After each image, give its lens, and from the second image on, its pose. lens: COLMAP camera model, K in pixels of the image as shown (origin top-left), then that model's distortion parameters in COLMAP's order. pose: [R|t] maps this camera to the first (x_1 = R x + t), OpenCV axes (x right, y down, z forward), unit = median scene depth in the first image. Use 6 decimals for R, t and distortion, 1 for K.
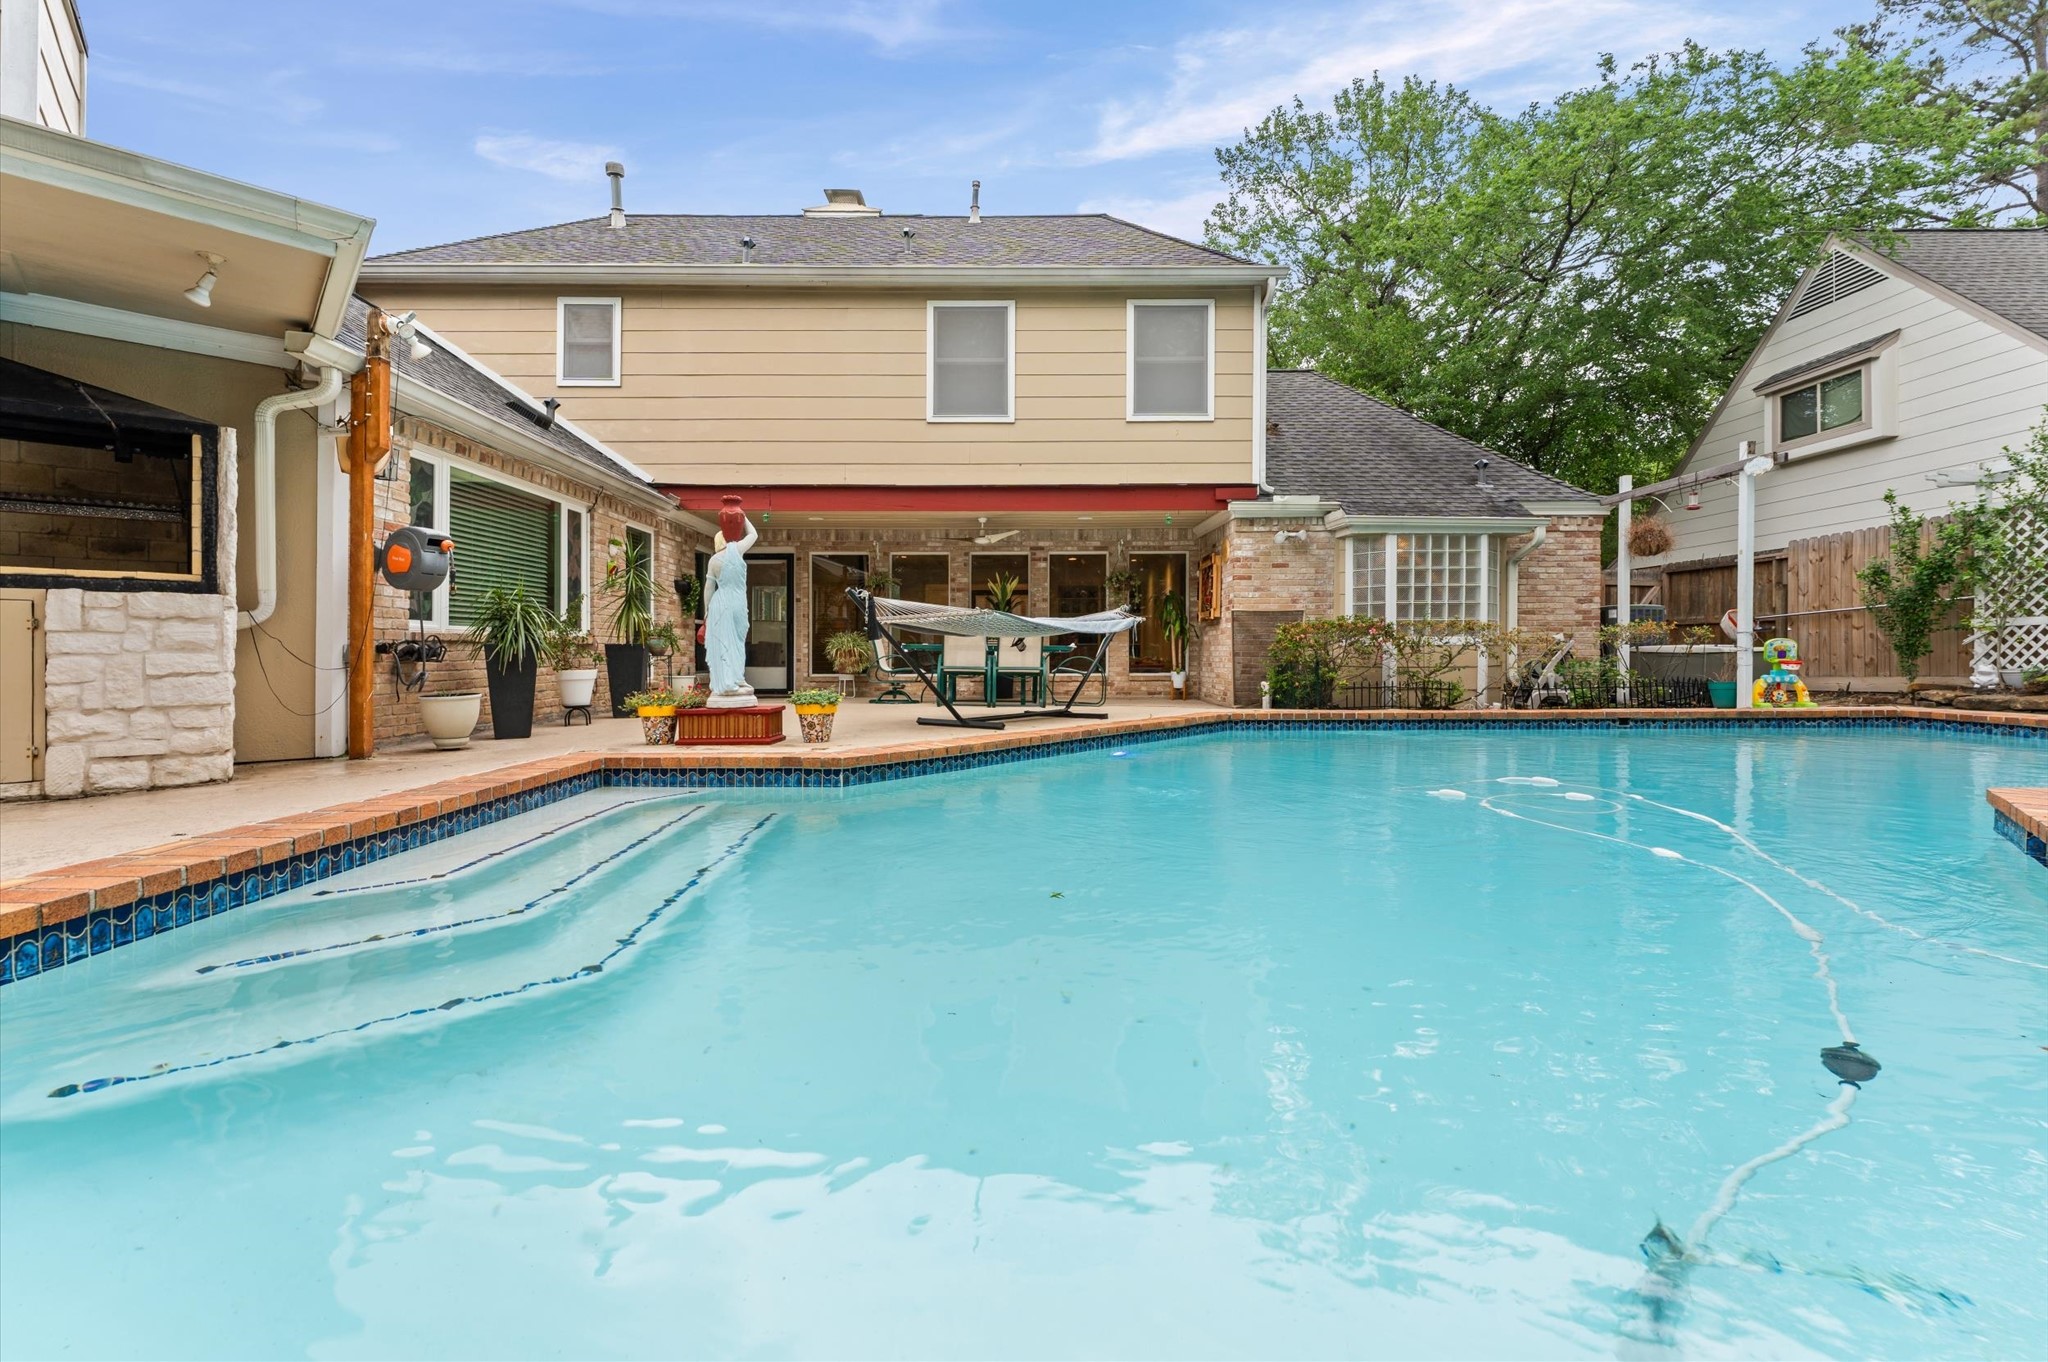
lens RADIAL K [[857.9, 0, 1005.5], [0, 857.9, 664.0], [0, 0, 1]] dist [-0.001132, -0.000258]
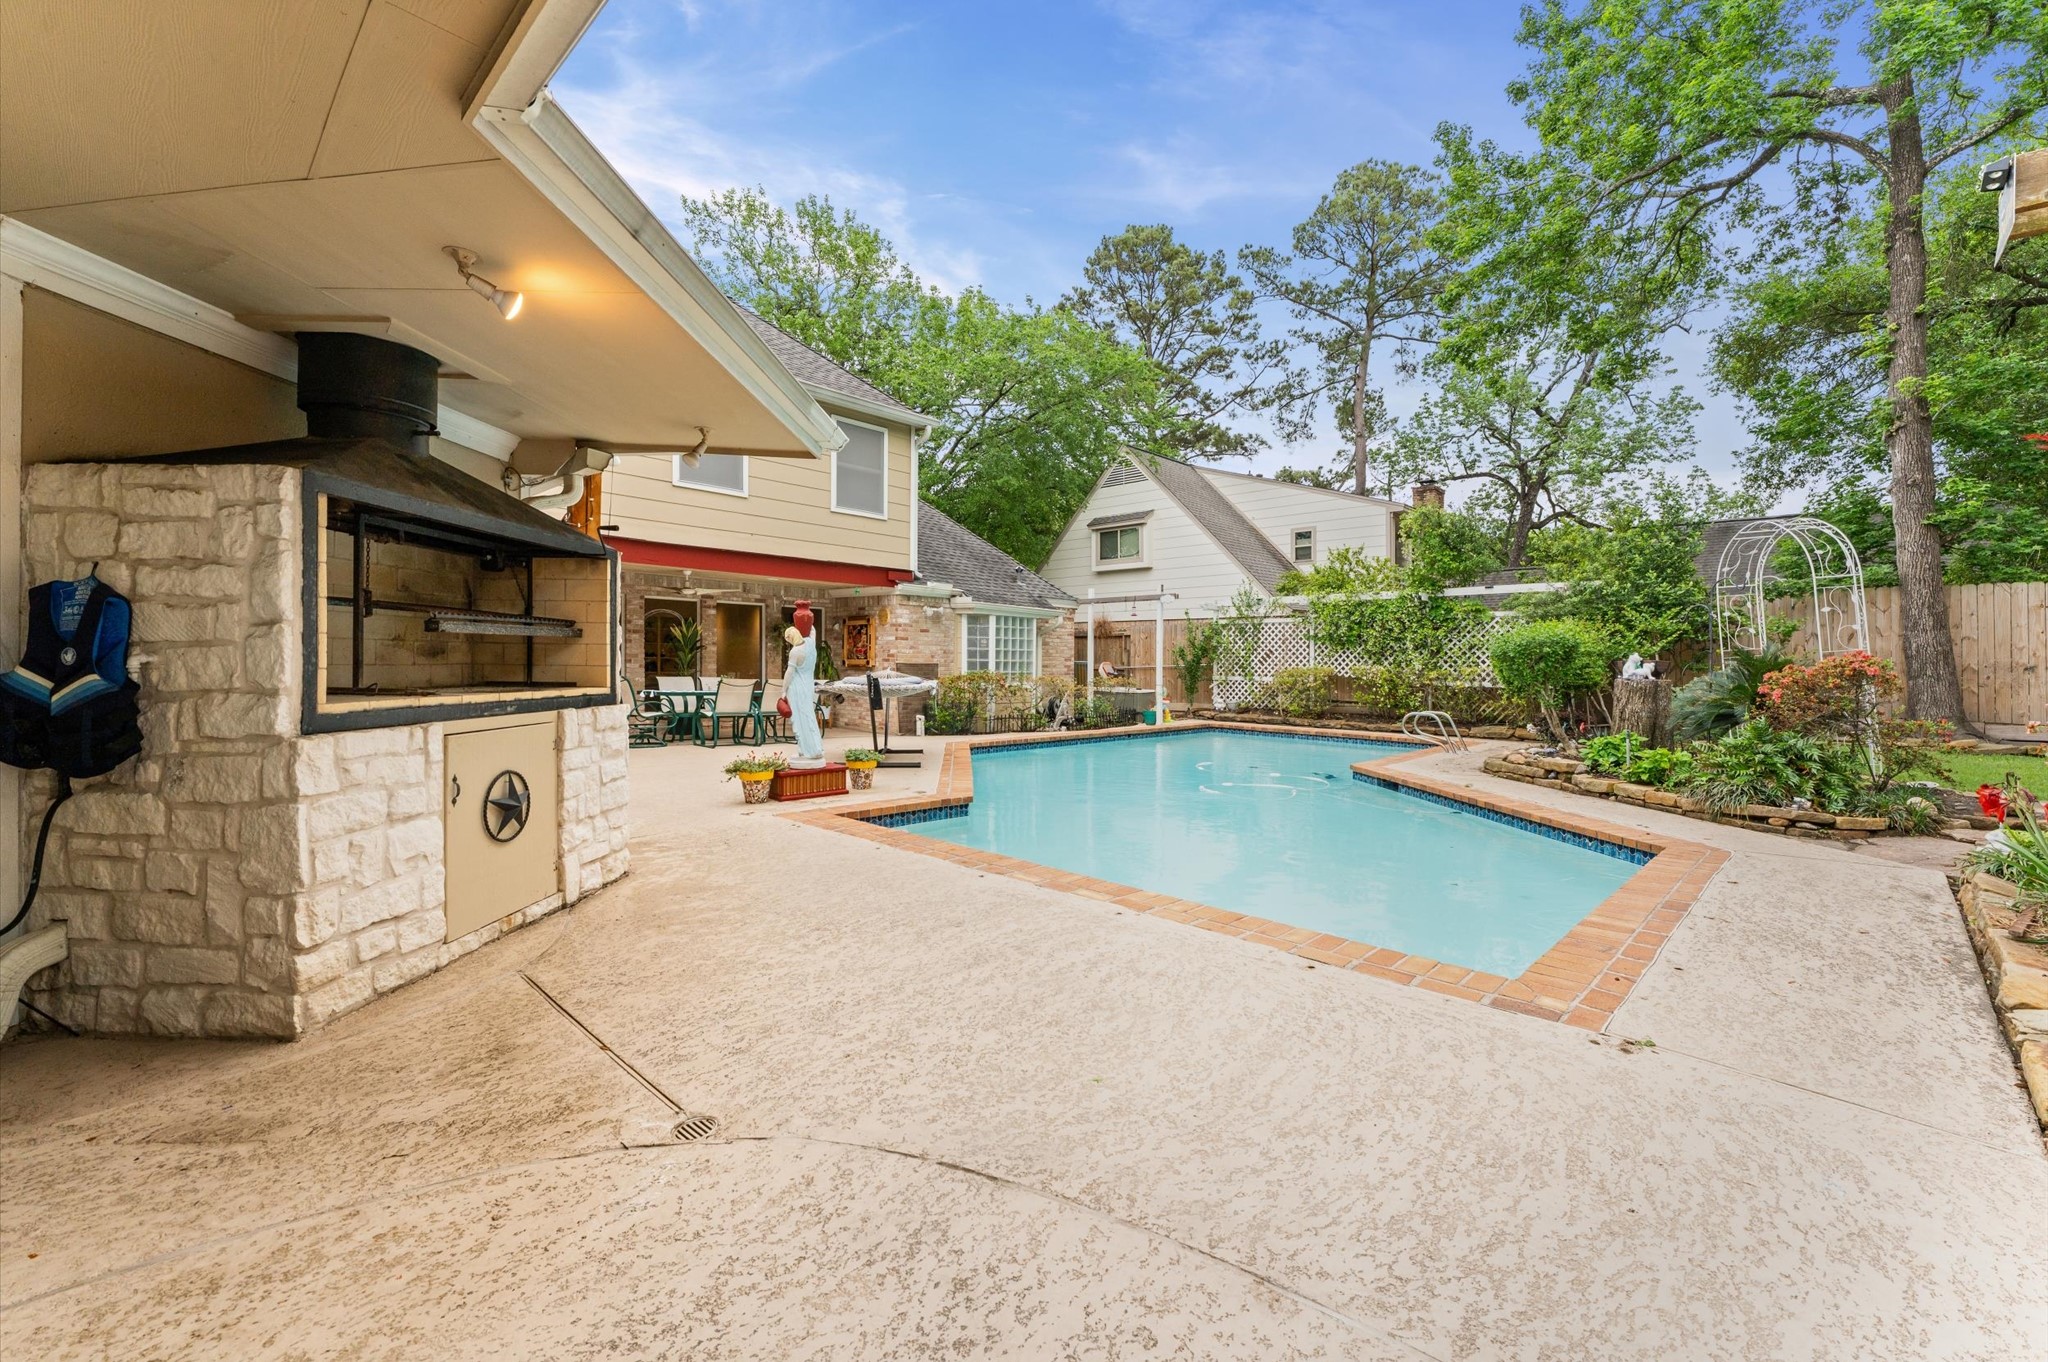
lens RADIAL K [[827.8, 0, 1030.8], [0, 827.8, 653.1], [0, 0, 1]] dist [0.000373, -0.000414]
pose [[0.690583, 0.022915, 0.722890, -0.531466], [-0.010801, 0.999713, -0.021372, -0.052218], [-0.723172, 0.006951, 0.690633, -0.049466]]
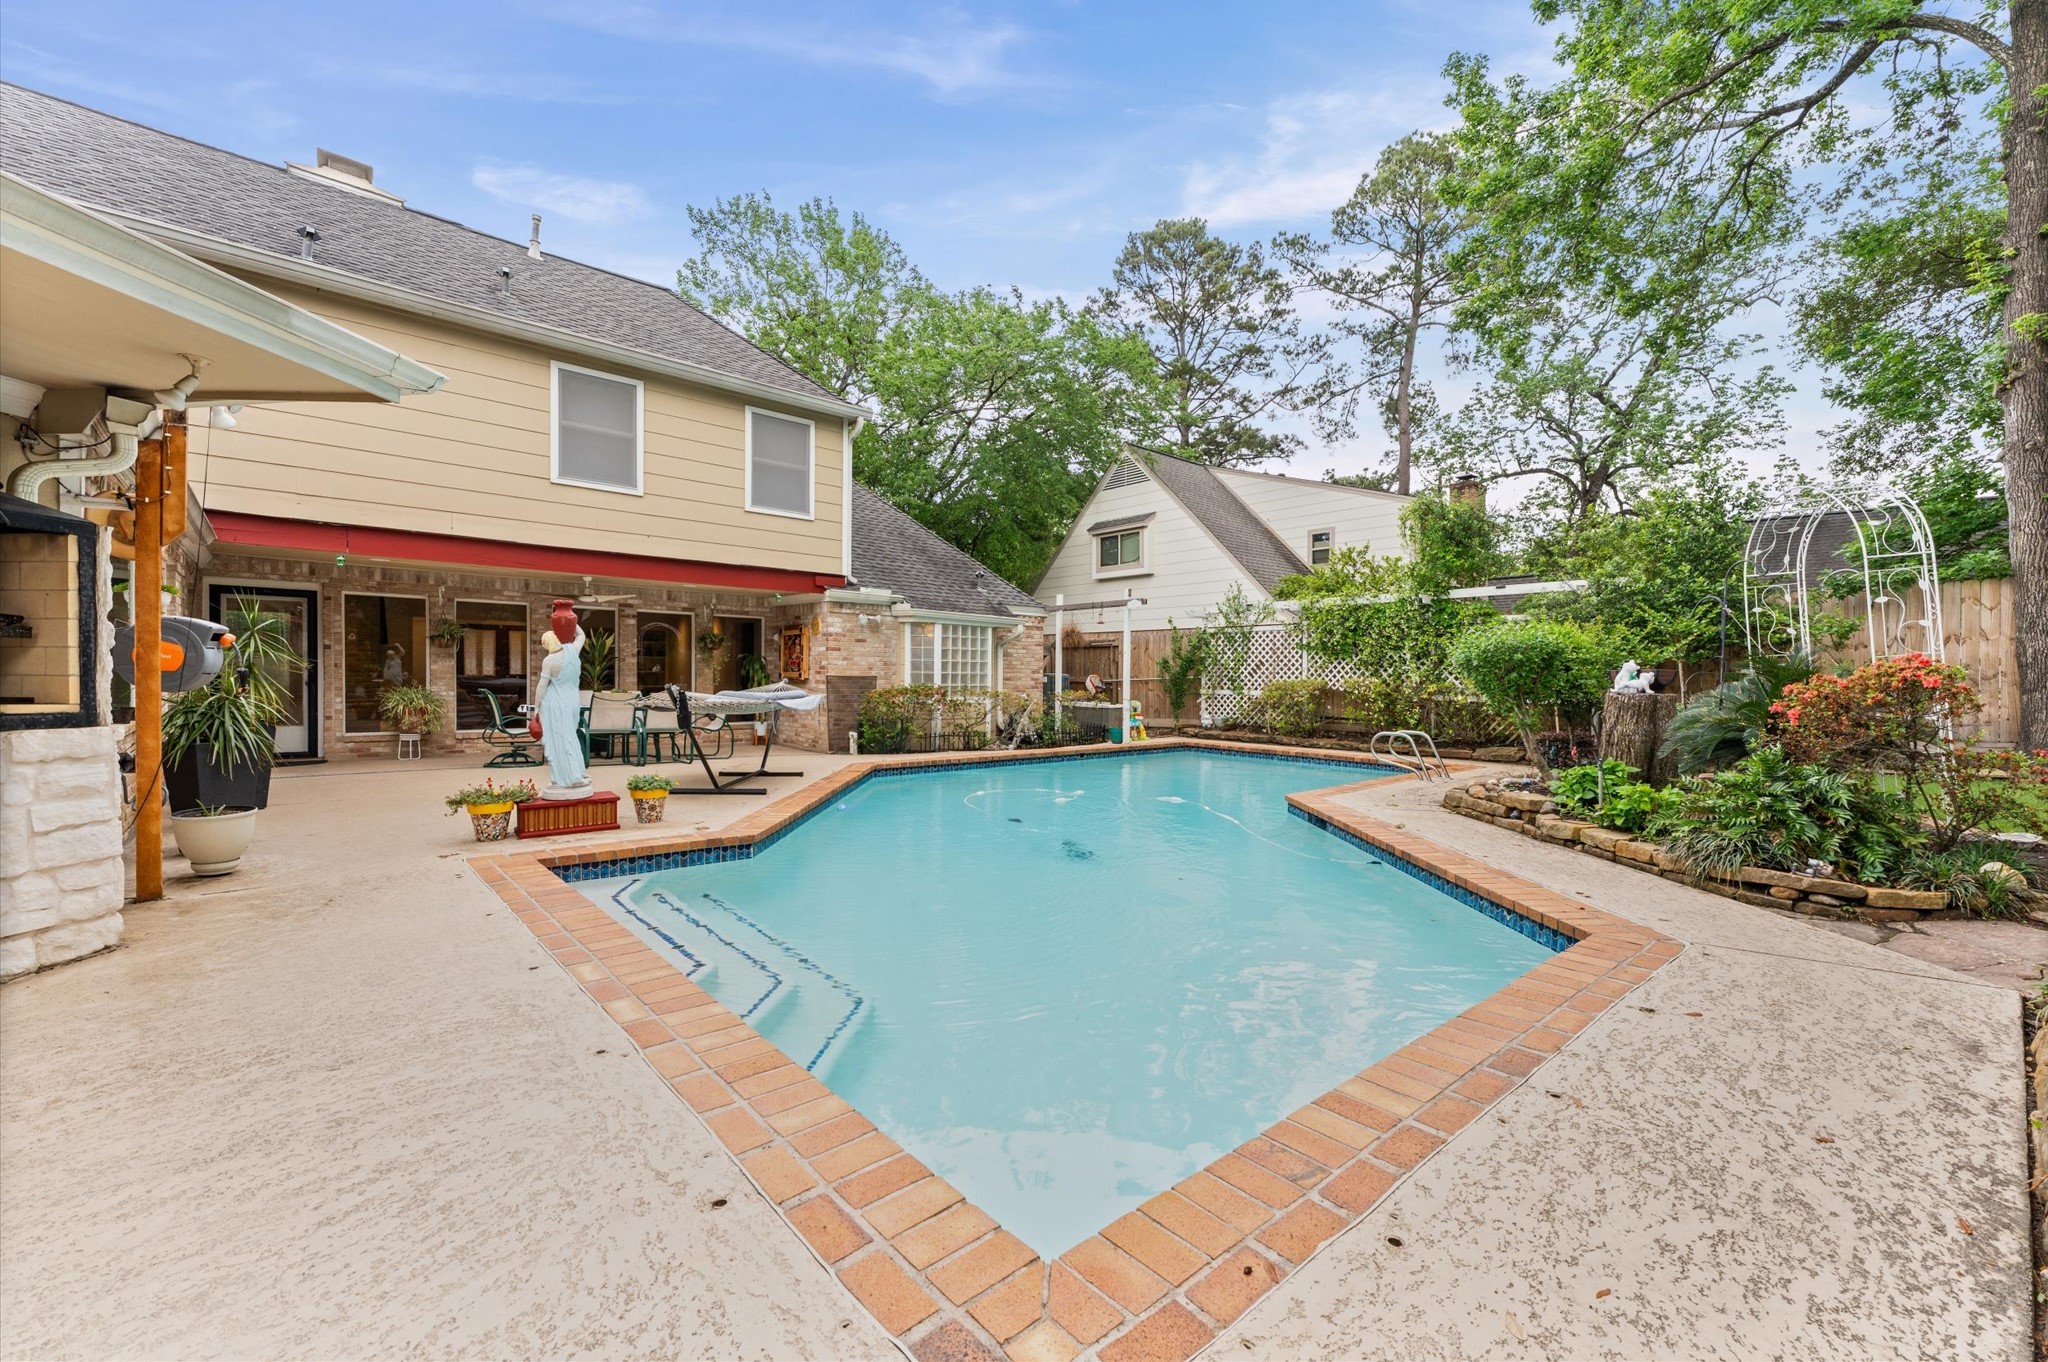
lens RADIAL K [[819.8, 0, 1024.0], [0, 819.8, 681.0], [0, 0, 1]] dist [-0.001847, 0.000161]
pose [[0.749237, 0.009944, 0.662228, -0.309623], [-0.010024, 0.999943, -0.003673, -0.052797], [-0.662227, -0.003886, 0.749294, -0.080880]]
